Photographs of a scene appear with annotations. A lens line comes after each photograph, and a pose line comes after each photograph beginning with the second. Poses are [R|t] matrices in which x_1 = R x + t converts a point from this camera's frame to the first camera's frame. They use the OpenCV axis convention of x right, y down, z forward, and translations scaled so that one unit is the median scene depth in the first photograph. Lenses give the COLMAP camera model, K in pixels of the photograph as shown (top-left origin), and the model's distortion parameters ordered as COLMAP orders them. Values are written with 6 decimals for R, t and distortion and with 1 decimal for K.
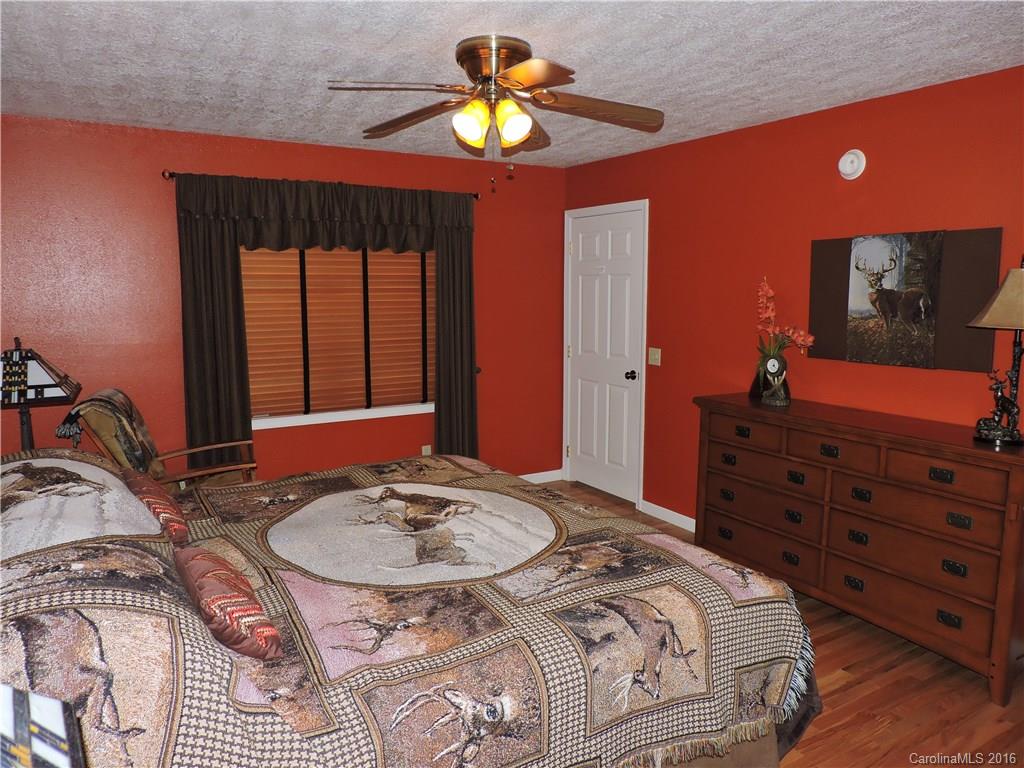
lens RADIAL K [[727.8, 0, 513.9], [0, 727.8, 385.1], [0, 0, 1]] dist [-0.024219, 0.001535]
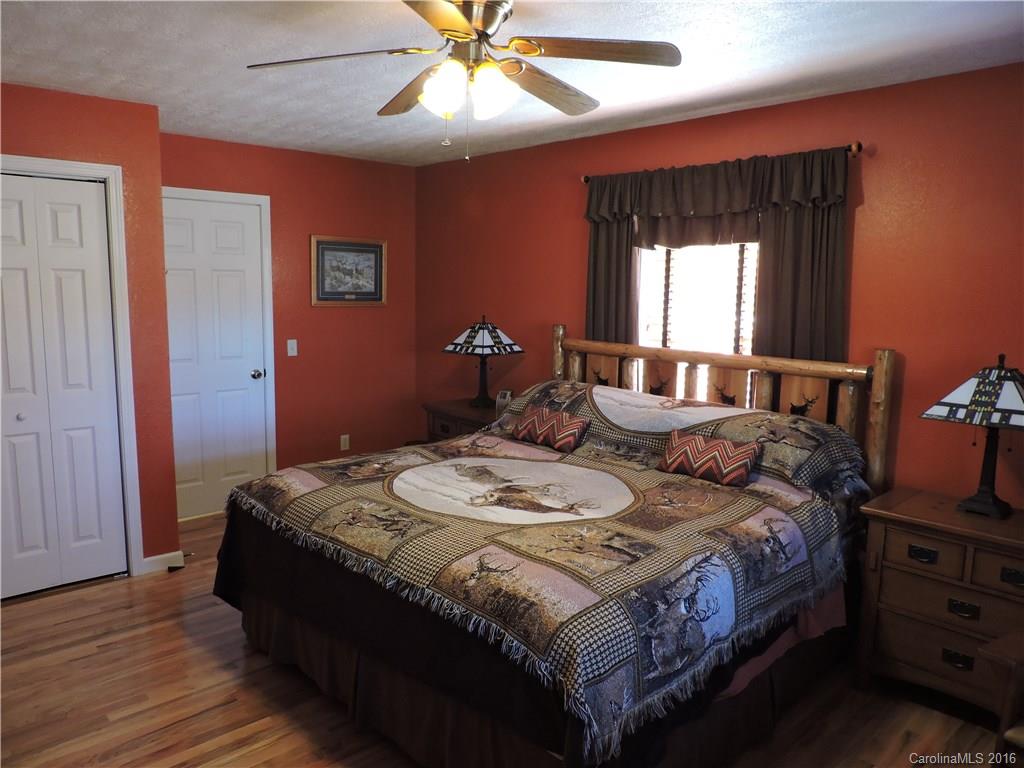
lens RADIAL K [[727.8, 0, 513.9], [0, 727.8, 385.1], [0, 0, 1]] dist [-0.024219, 0.001535]
pose [[-0.979487, 0.012055, -0.201148, 0.096829], [-0.043756, 0.961668, 0.270704, -0.286958], [0.196701, 0.273953, -0.941413, 2.034084]]
